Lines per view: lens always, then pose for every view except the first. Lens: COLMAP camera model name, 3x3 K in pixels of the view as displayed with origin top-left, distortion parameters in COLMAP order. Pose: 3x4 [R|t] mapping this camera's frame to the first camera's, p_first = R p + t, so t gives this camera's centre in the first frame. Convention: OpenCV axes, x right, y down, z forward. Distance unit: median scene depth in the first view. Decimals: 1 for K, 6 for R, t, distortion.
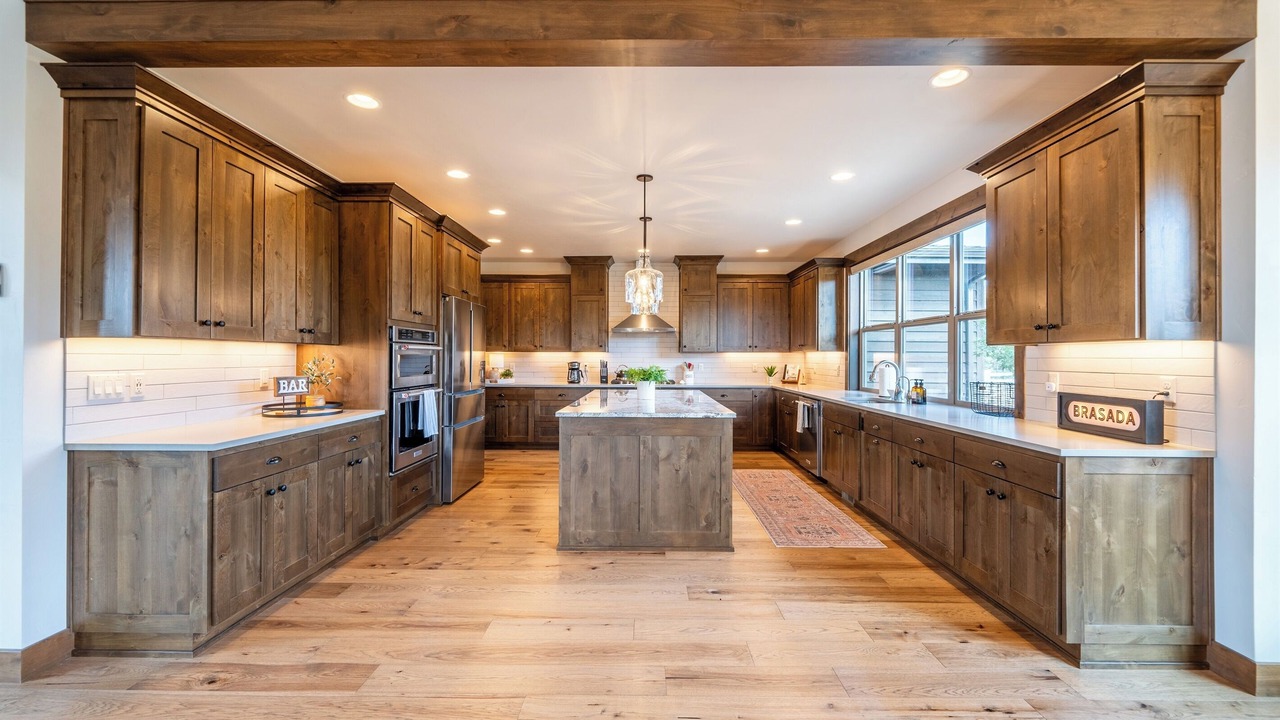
lens RADIAL K [[511.8, 0, 637.3], [0, 511.8, 355.2], [0, 0, 1]] dist [-0.001463, -0.000299]
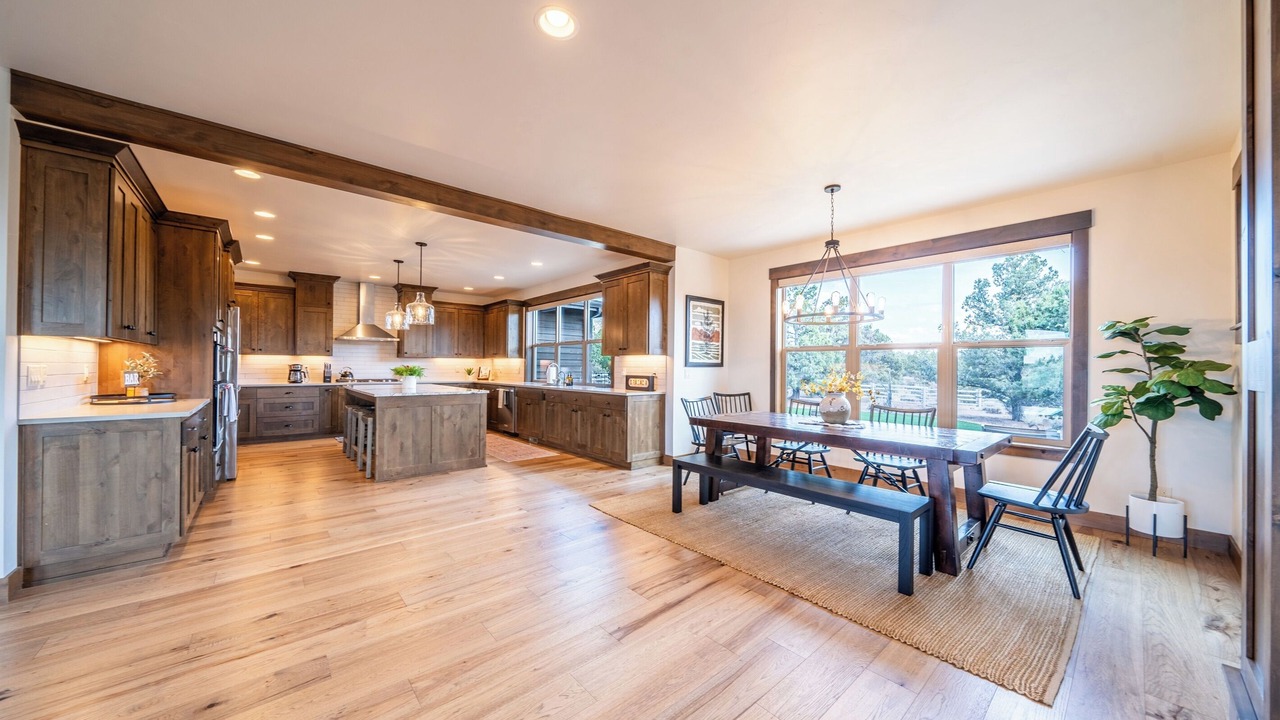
lens RADIAL K [[441.0, 0, 643.2], [0, 441.0, 363.5], [0, 0, 1]] dist [-0.001010, -0.000115]
pose [[0.742968, 0.007376, 0.669286, -0.445799], [-0.008040, 0.999965, -0.002096, 0.015895], [-0.669278, -0.003824, 0.743002, -0.528493]]
